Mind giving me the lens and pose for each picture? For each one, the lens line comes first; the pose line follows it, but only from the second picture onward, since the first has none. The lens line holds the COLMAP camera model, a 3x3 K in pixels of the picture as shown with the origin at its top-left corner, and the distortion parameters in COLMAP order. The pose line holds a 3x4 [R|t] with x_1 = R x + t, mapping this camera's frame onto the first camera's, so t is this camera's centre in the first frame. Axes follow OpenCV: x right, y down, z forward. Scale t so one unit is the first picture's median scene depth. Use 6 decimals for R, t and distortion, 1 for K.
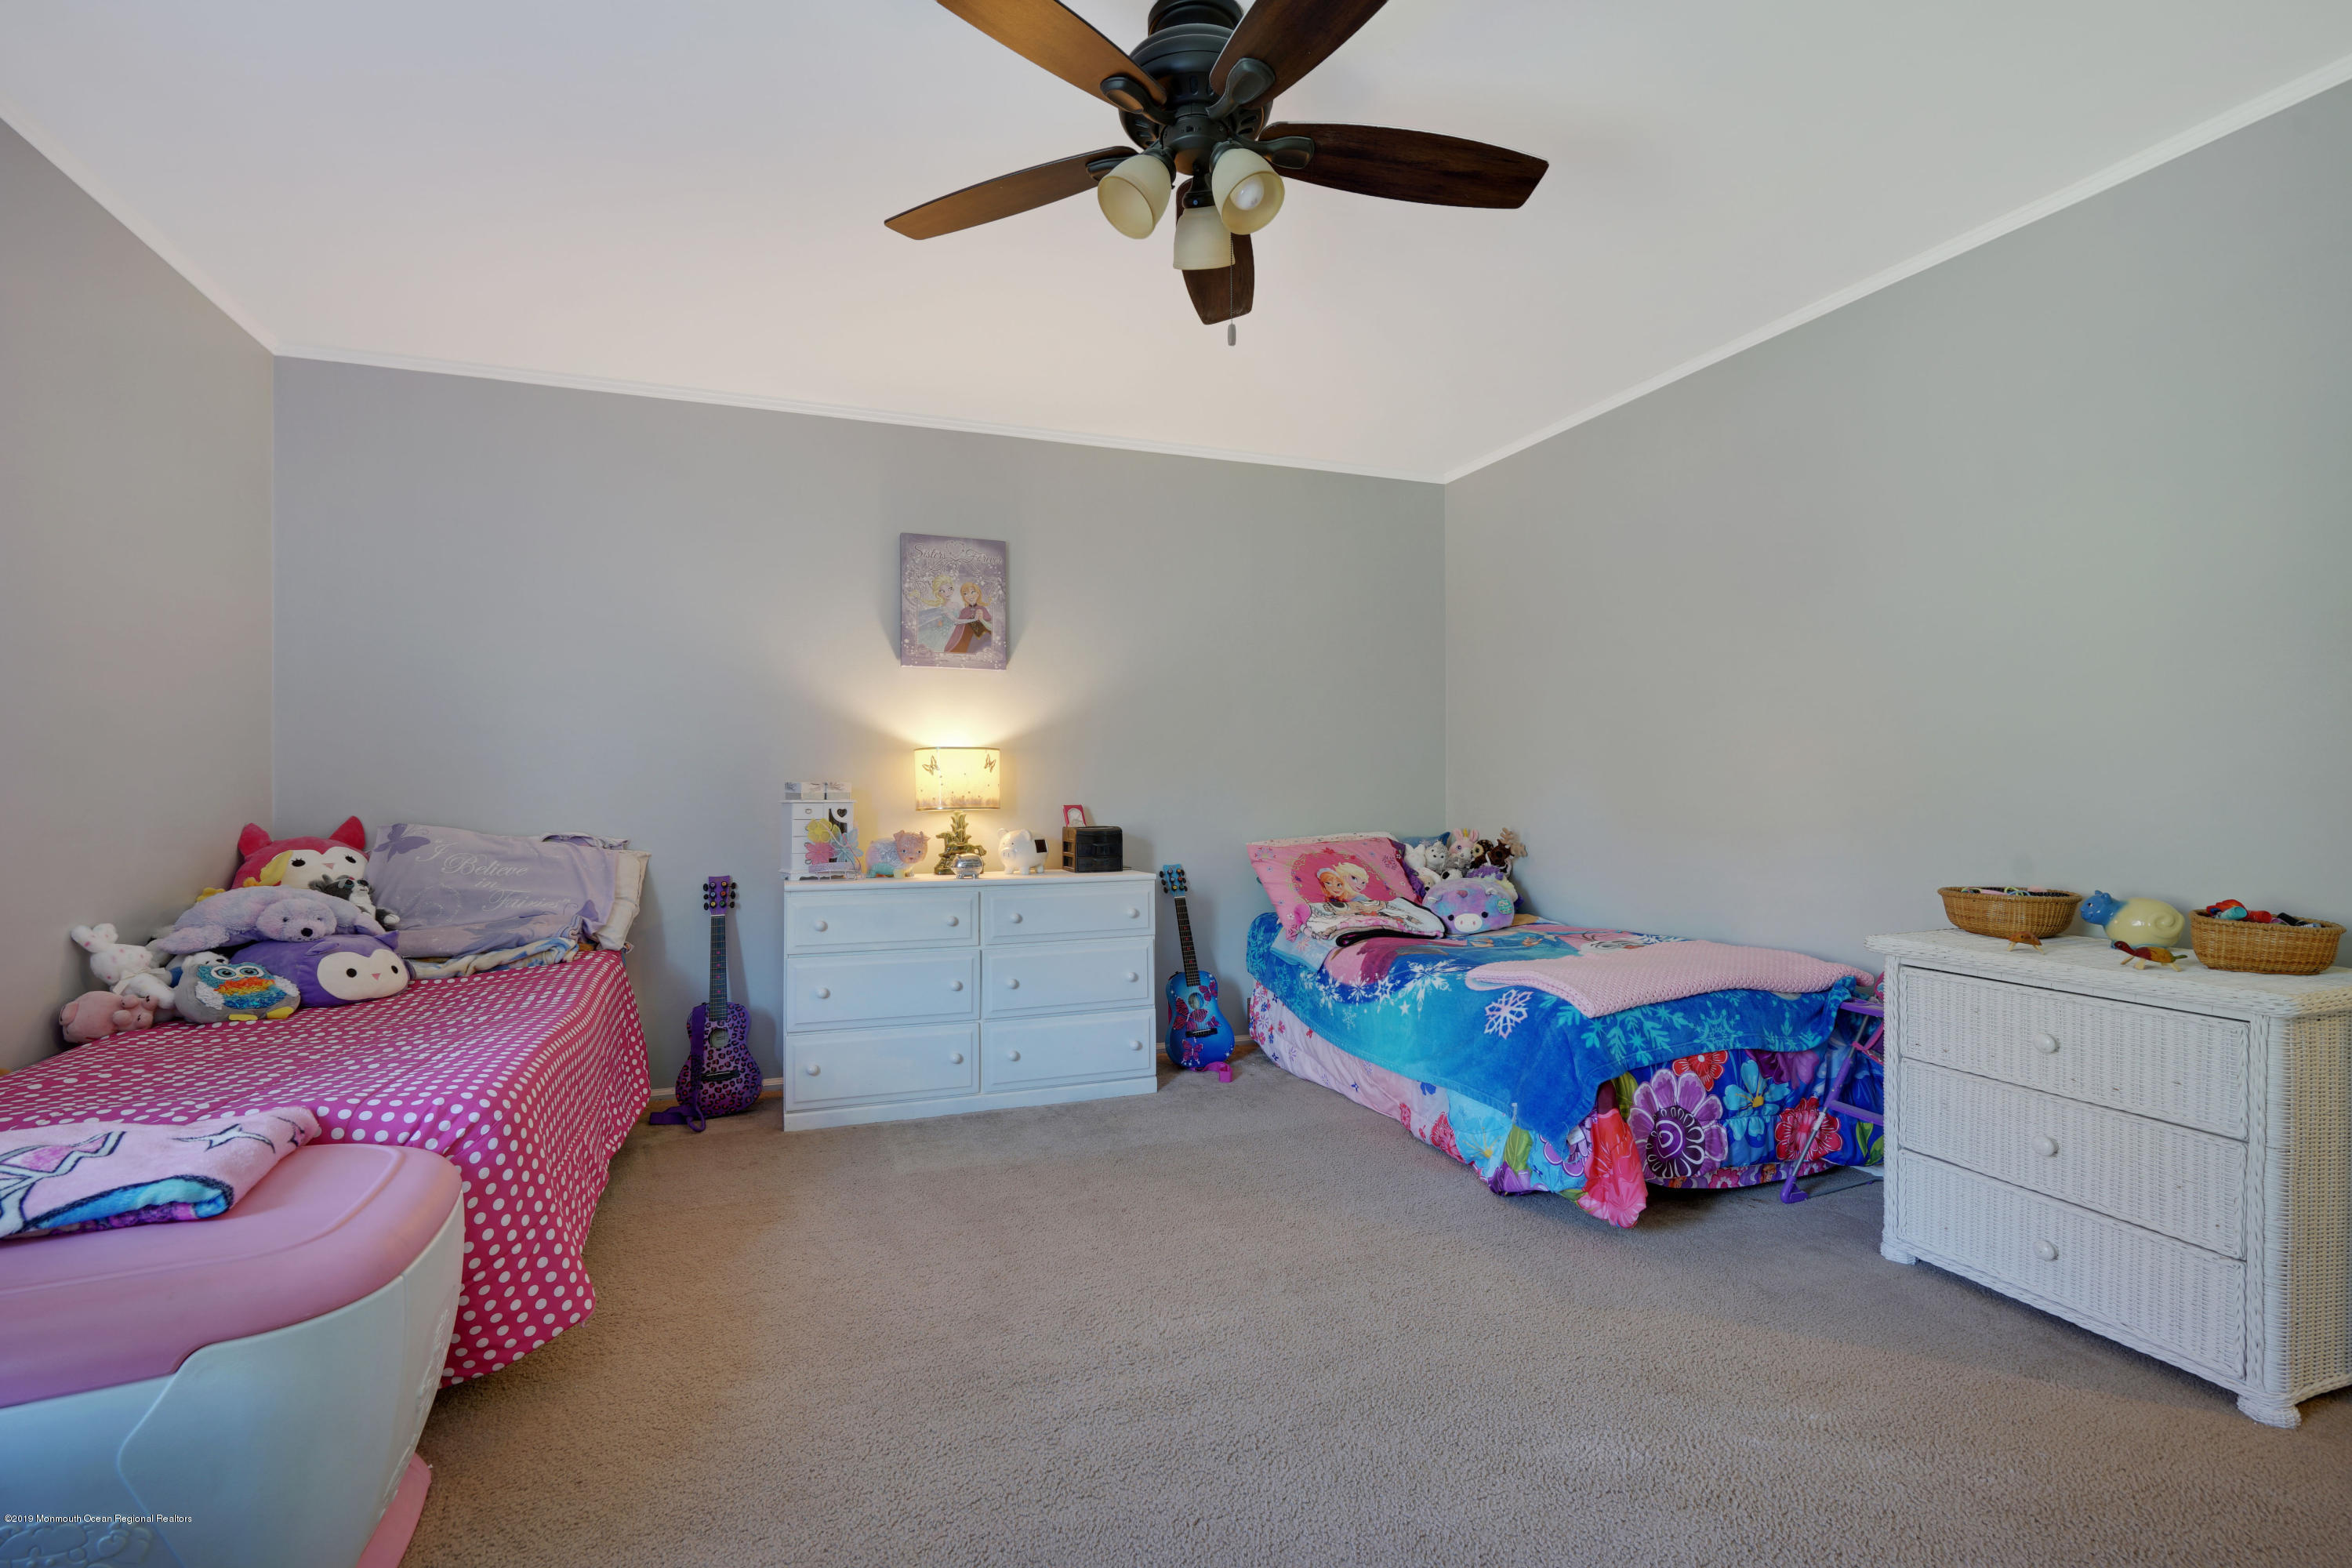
lens RADIAL K [[1052.4, 0, 1178.4], [0, 1052.4, 783.9], [0, 0, 1]] dist [-0.002800, 0.001988]
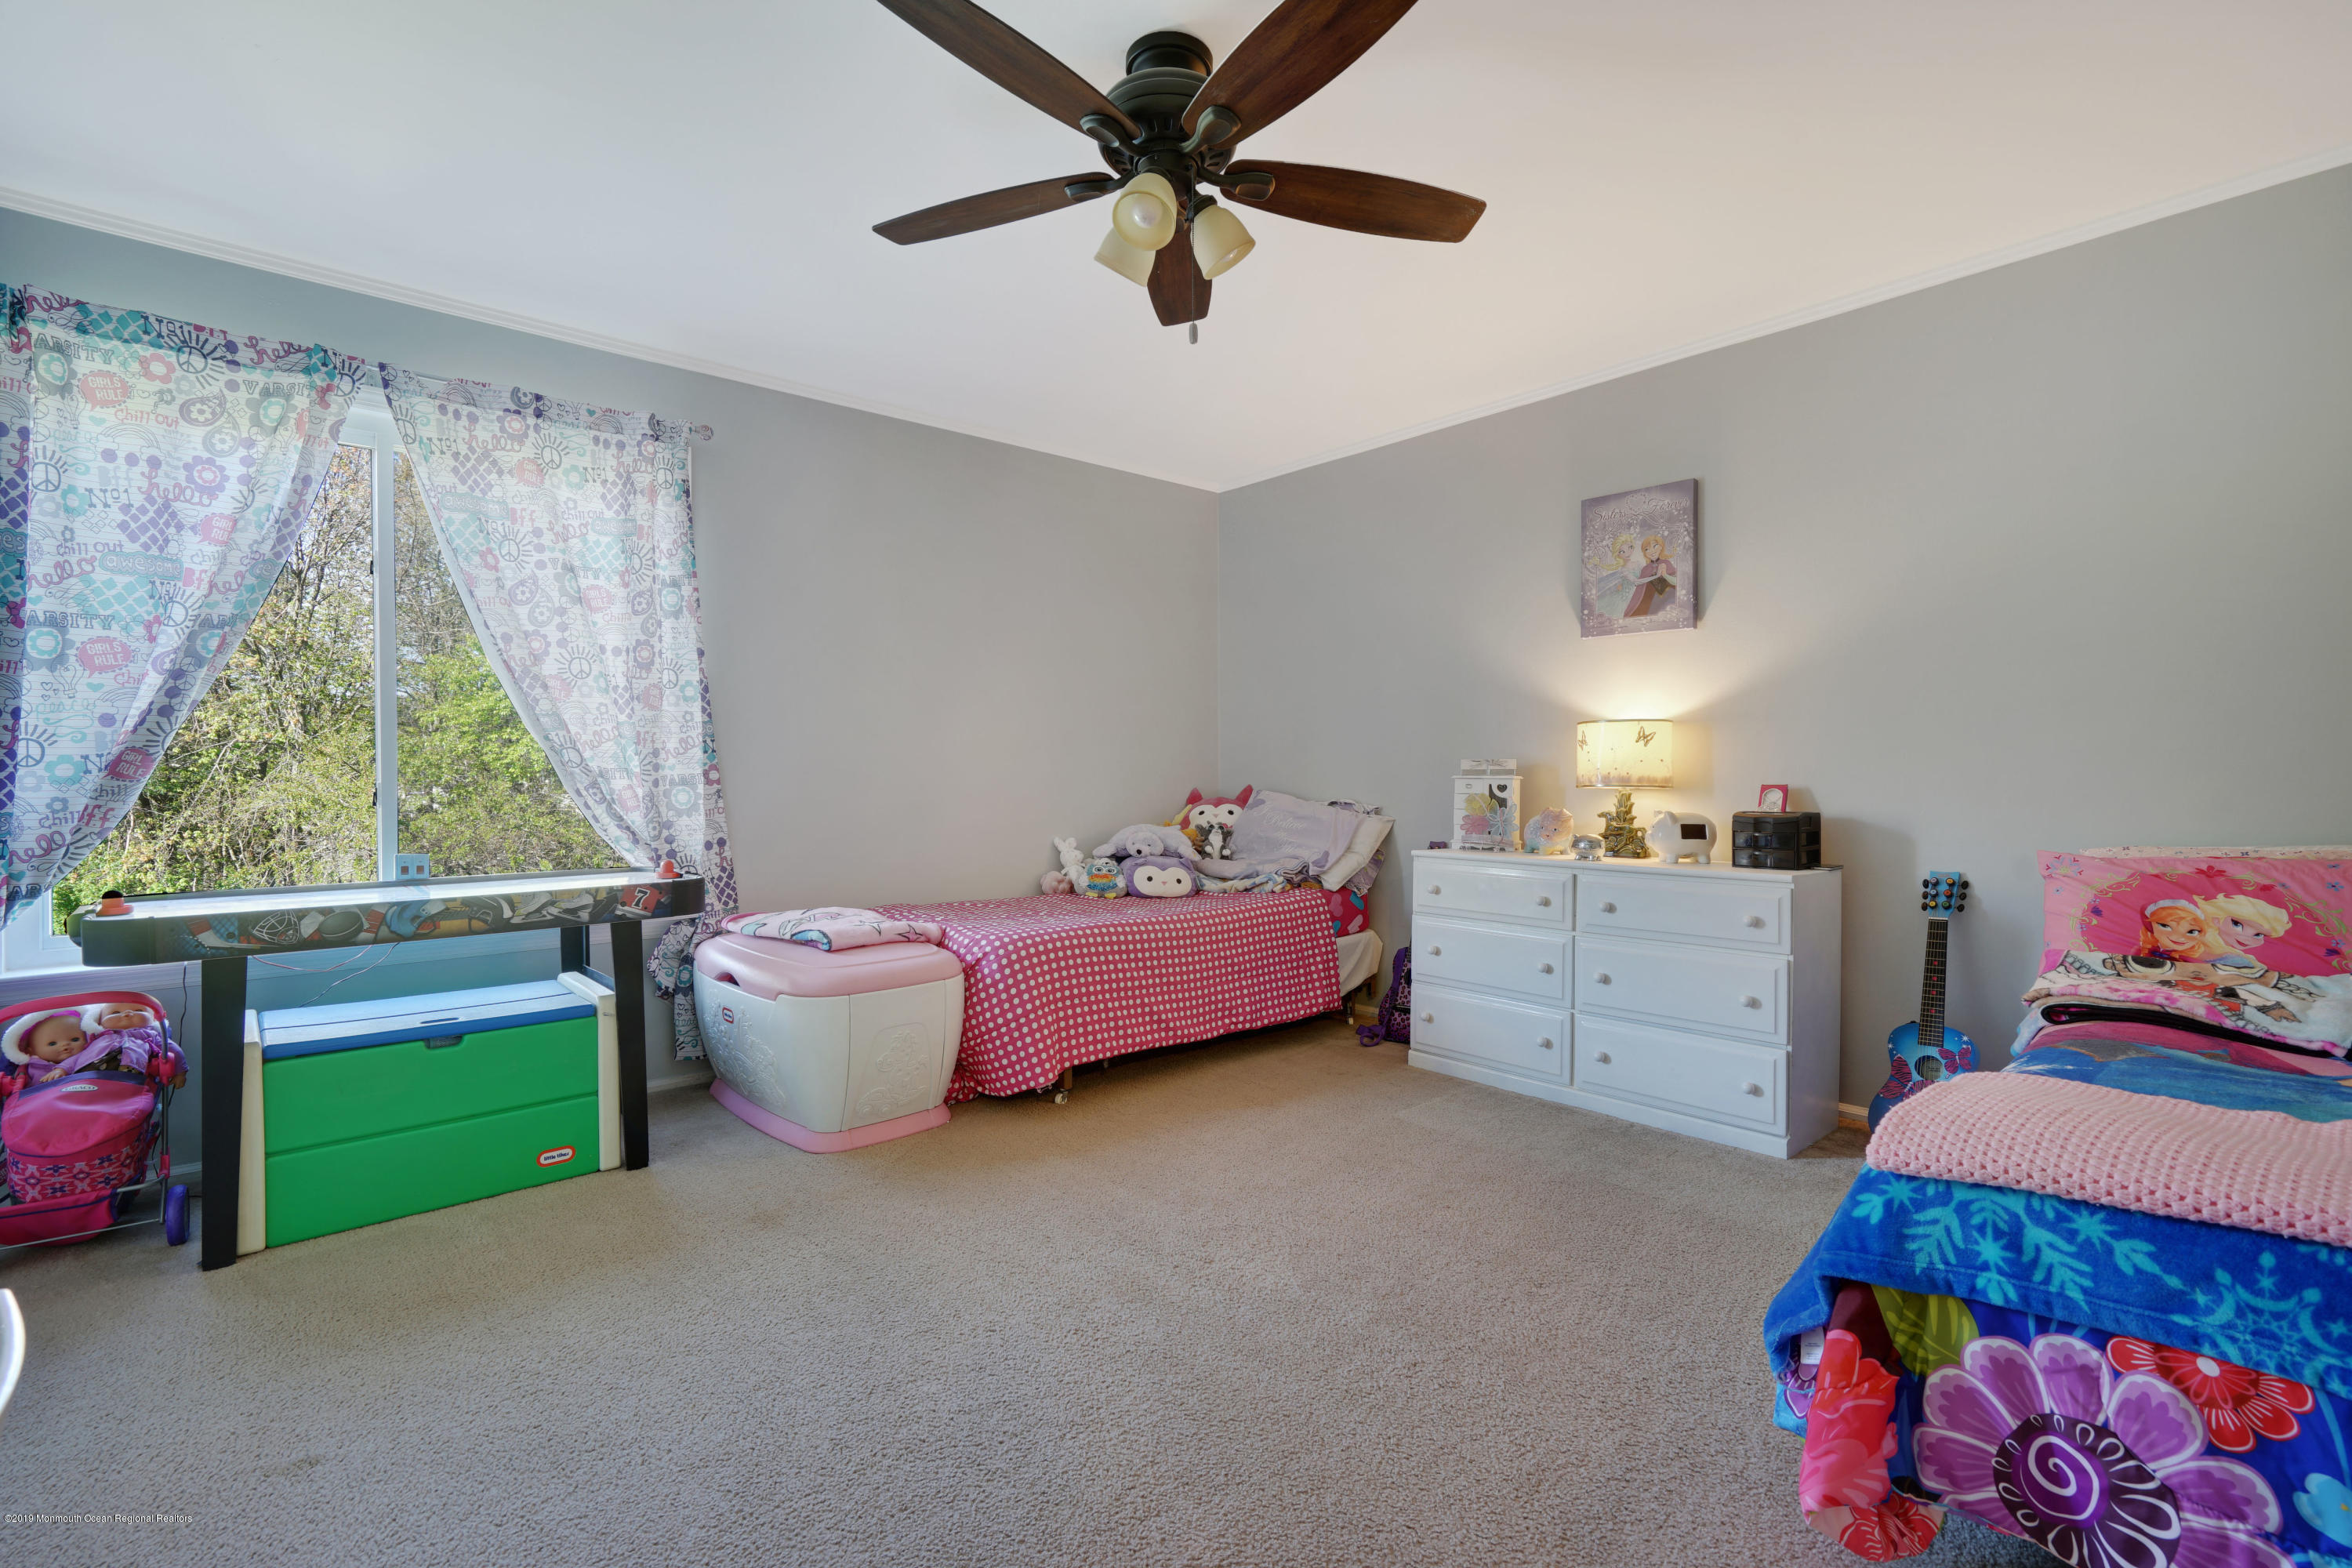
lens RADIAL K [[1052.4, 0, 1171.0], [0, 1052.4, 789.0], [0, 0, 1]] dist [-0.002800, 0.001988]
pose [[0.358888, 0.016665, -0.933232, 0.561809], [0.006657, 0.999769, 0.020413, 0.004612], [0.933357, -0.013538, 0.358694, 0.327691]]
